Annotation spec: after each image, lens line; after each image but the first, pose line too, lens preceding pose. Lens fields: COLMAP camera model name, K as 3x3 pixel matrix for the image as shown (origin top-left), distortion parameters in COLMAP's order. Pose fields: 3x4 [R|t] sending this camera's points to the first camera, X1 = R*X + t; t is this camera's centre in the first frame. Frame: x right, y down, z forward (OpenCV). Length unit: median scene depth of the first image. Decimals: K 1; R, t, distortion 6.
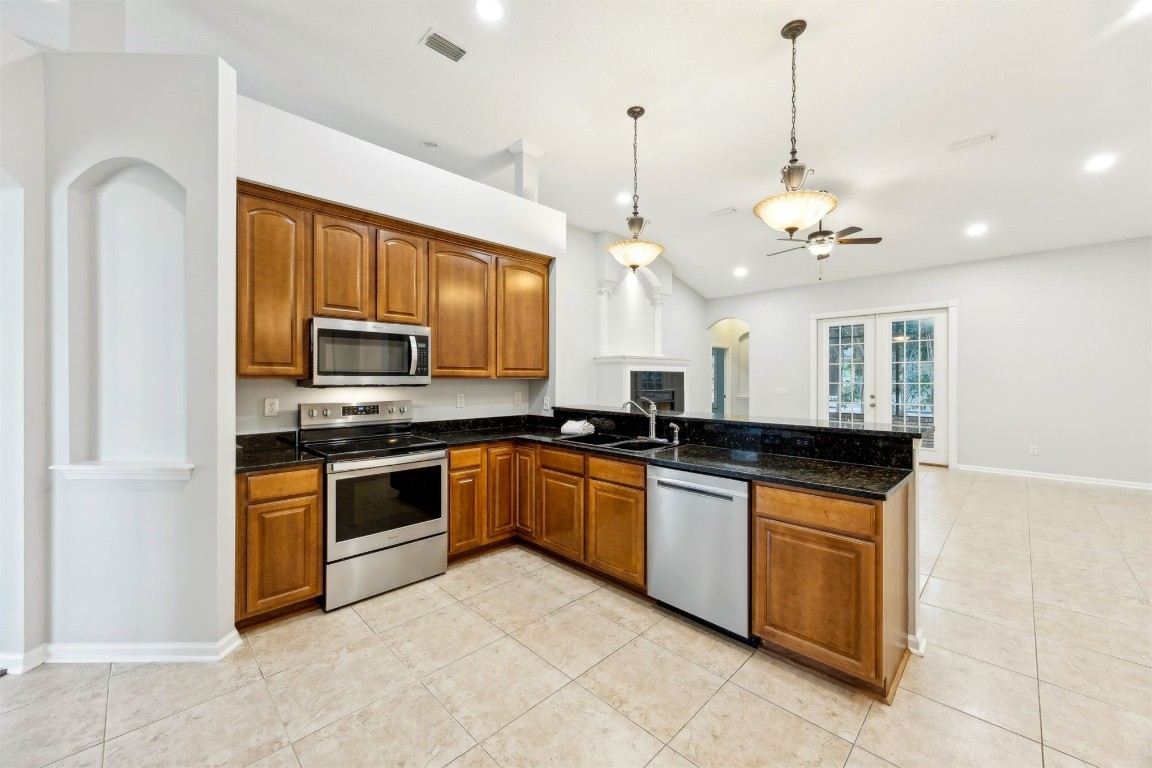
lens RADIAL K [[442.7, 0, 575.0], [0, 442.7, 382.6], [0, 0, 1]] dist [-0.000469, 0.000053]
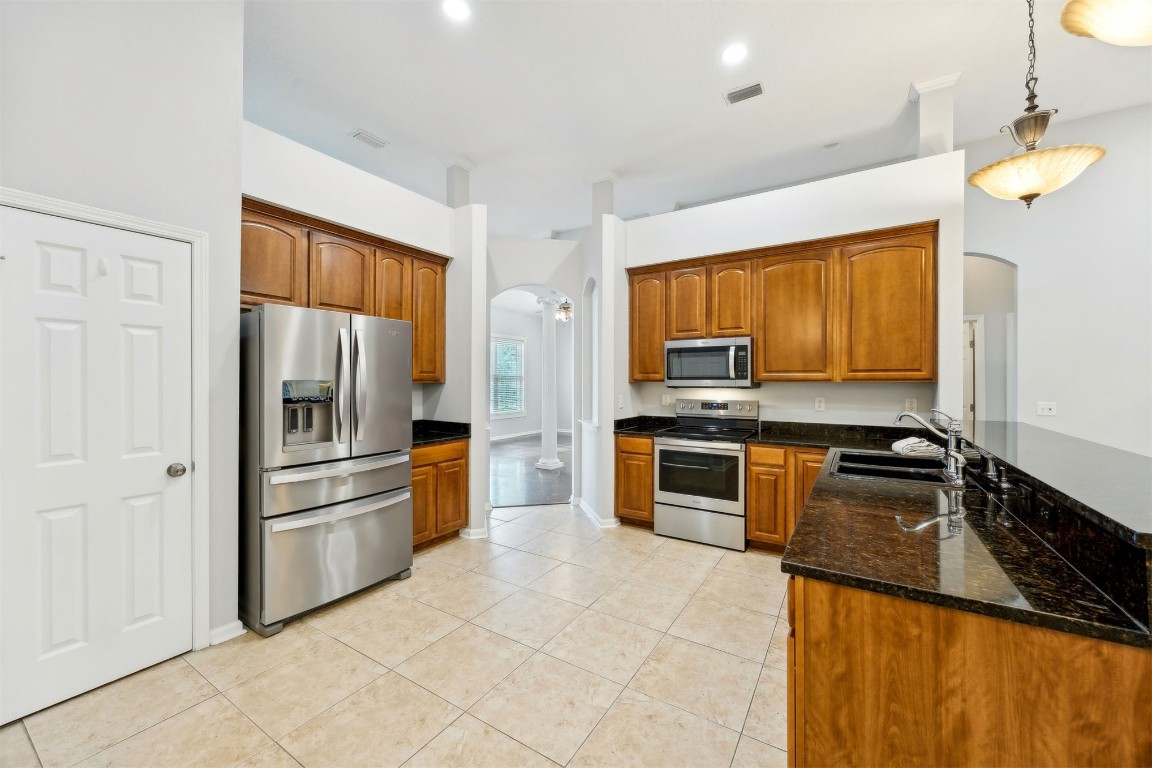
lens RADIAL K [[442.7, 0, 575.0], [0, 442.7, 382.6], [0, 0, 1]] dist [-0.000469, 0.000053]
pose [[0.223429, 0.000925, -0.974720, 0.694232], [-0.008343, 0.999965, -0.000964, -0.001950], [0.974684, 0.008348, 0.223429, 0.305027]]
